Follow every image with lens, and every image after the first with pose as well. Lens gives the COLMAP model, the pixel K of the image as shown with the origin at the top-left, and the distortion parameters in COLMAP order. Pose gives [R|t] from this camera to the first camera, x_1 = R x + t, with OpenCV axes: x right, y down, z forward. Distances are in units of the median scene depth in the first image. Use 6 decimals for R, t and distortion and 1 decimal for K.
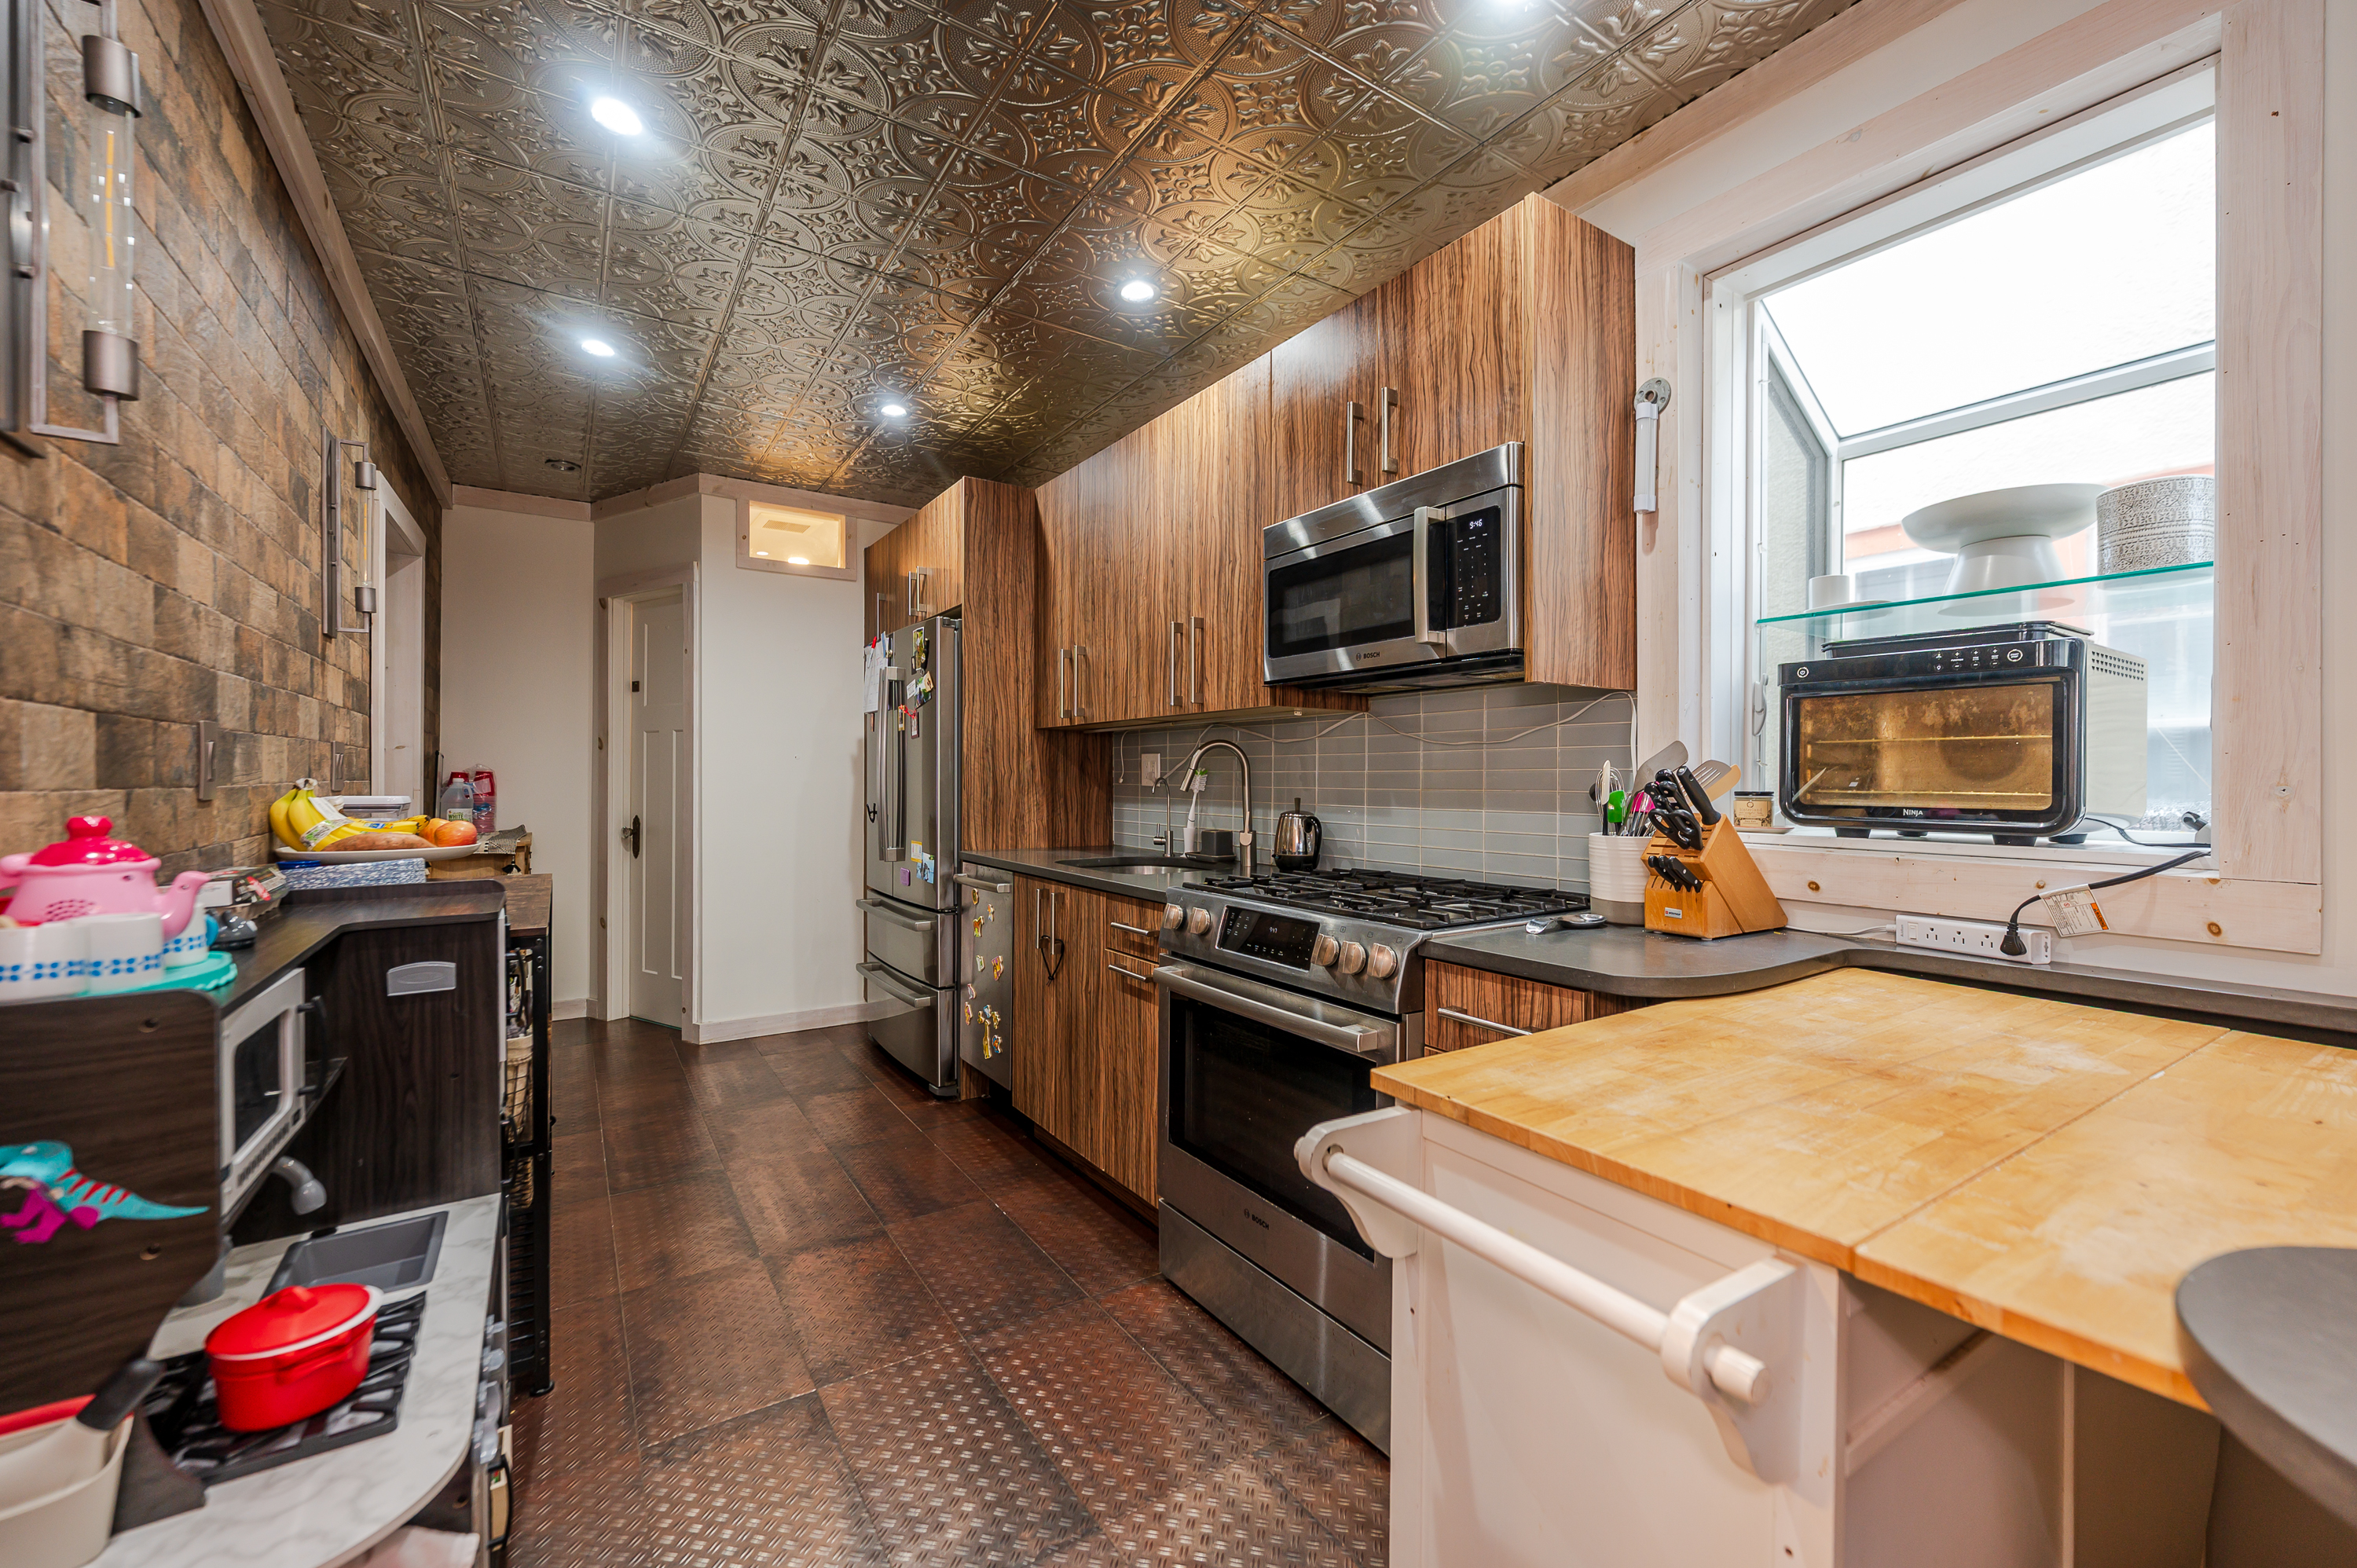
lens RADIAL K [[943.7, 0, 1185.4], [0, 943.7, 775.5], [0, 0, 1]] dist [-0.002151, 0.000107]
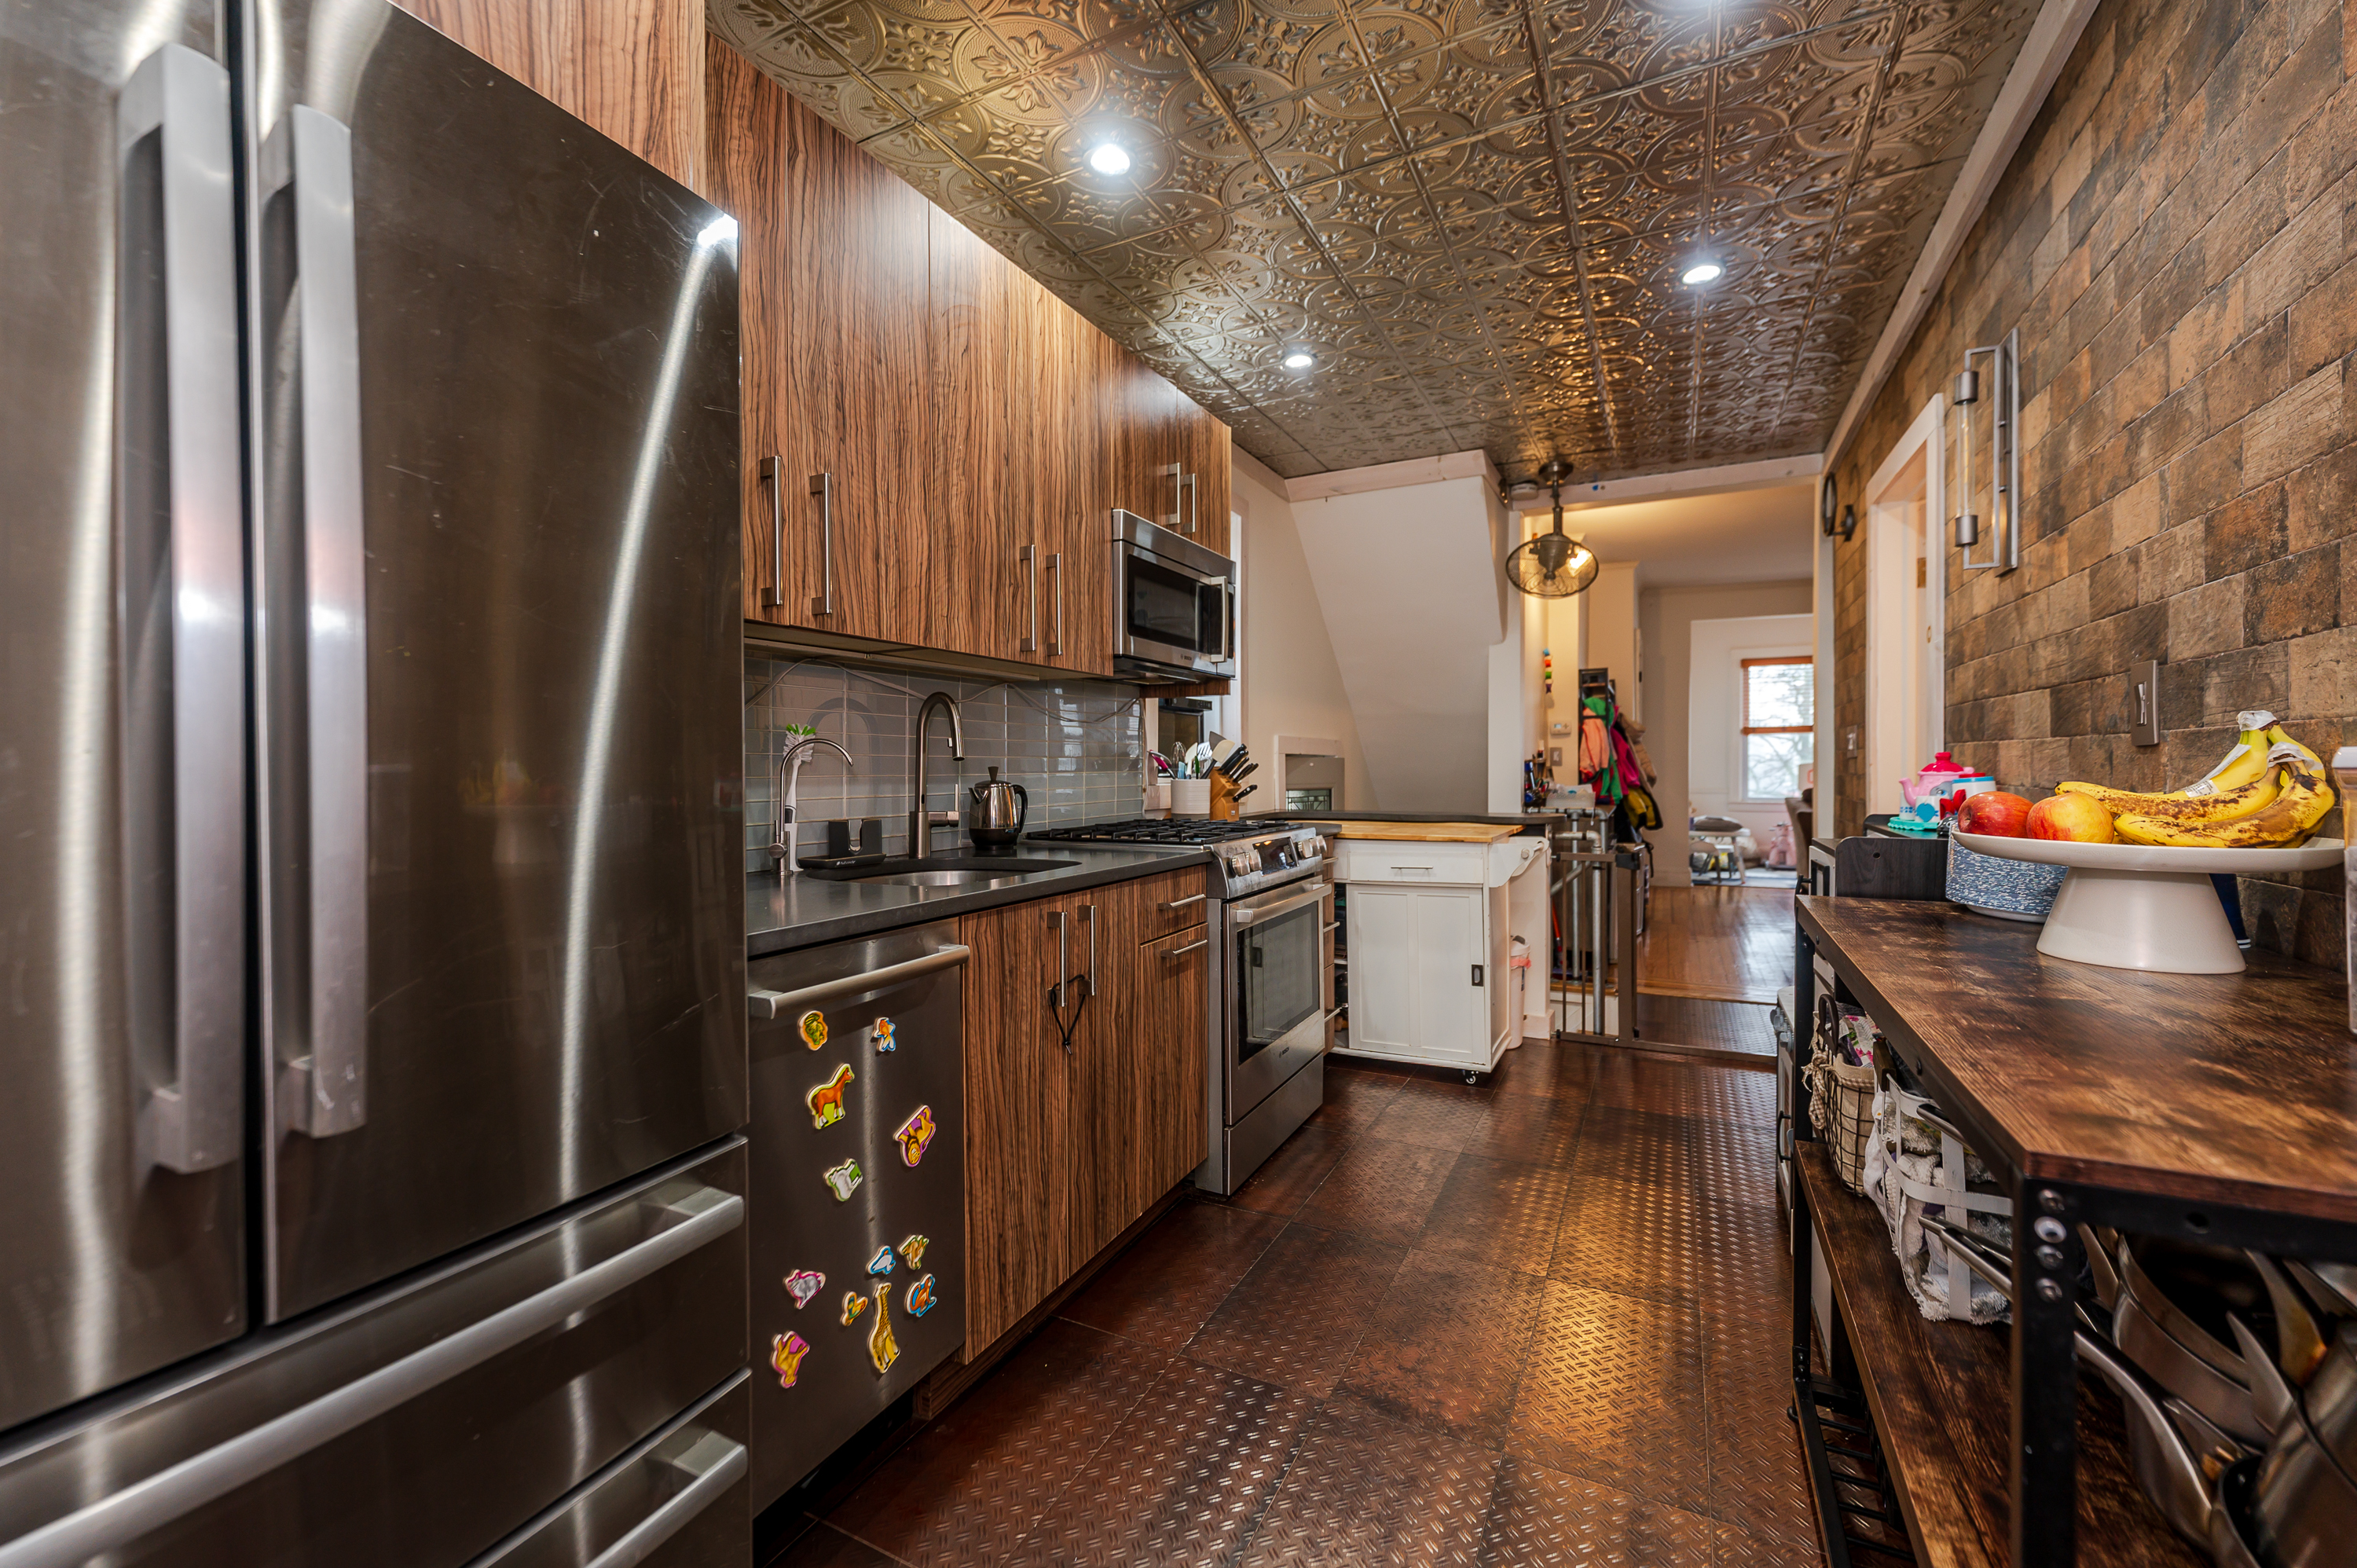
lens RADIAL K [[964.4, 0, 1180.3], [0, 964.4, 777.2], [0, 0, 1]] dist [-0.002340, -0.000270]
pose [[-0.488847, -0.008294, 0.872330, -0.737868], [0.004526, 0.999917, 0.012043, 0.021924], [-0.872358, 0.009835, -0.488769, 1.214055]]
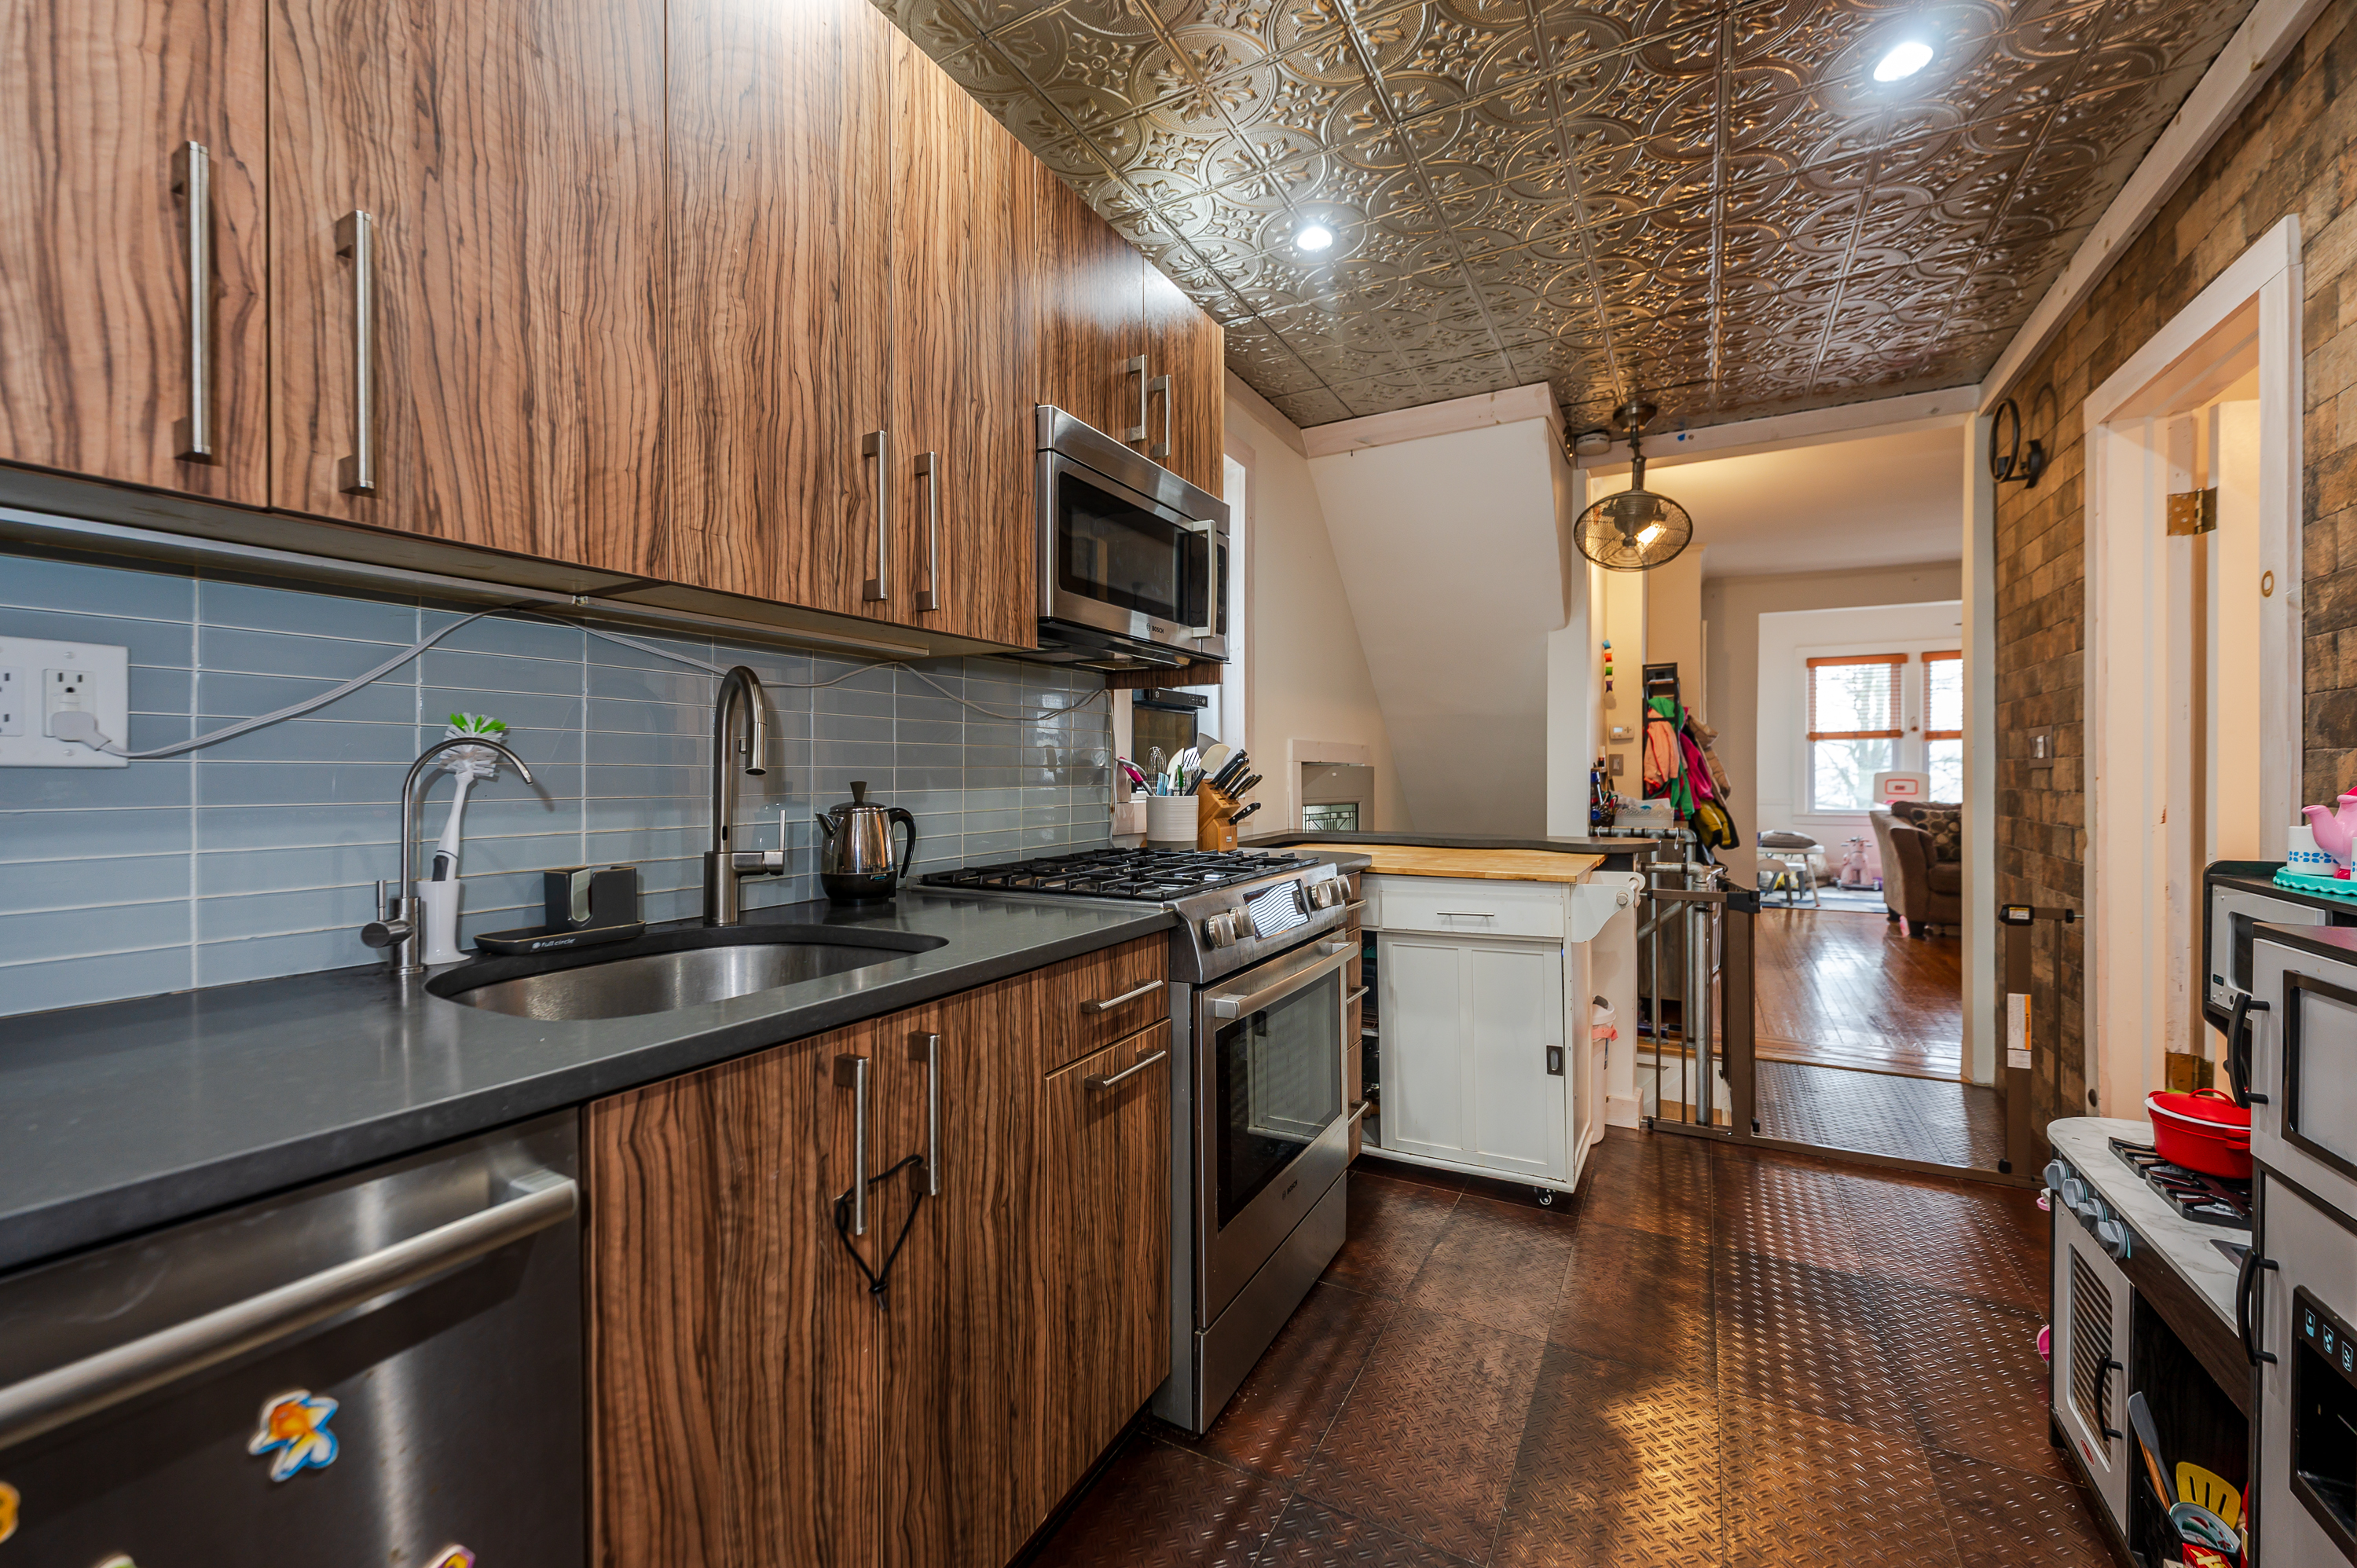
lens RADIAL K [[943.7, 0, 1185.4], [0, 943.7, 775.5], [0, 0, 1]] dist [-0.002151, 0.000107]
pose [[-0.467284, -0.002395, 0.884104, -0.499282], [0.002647, 0.999988, 0.004108, 0.016524], [-0.884103, 0.004260, -0.467272, 1.027530]]
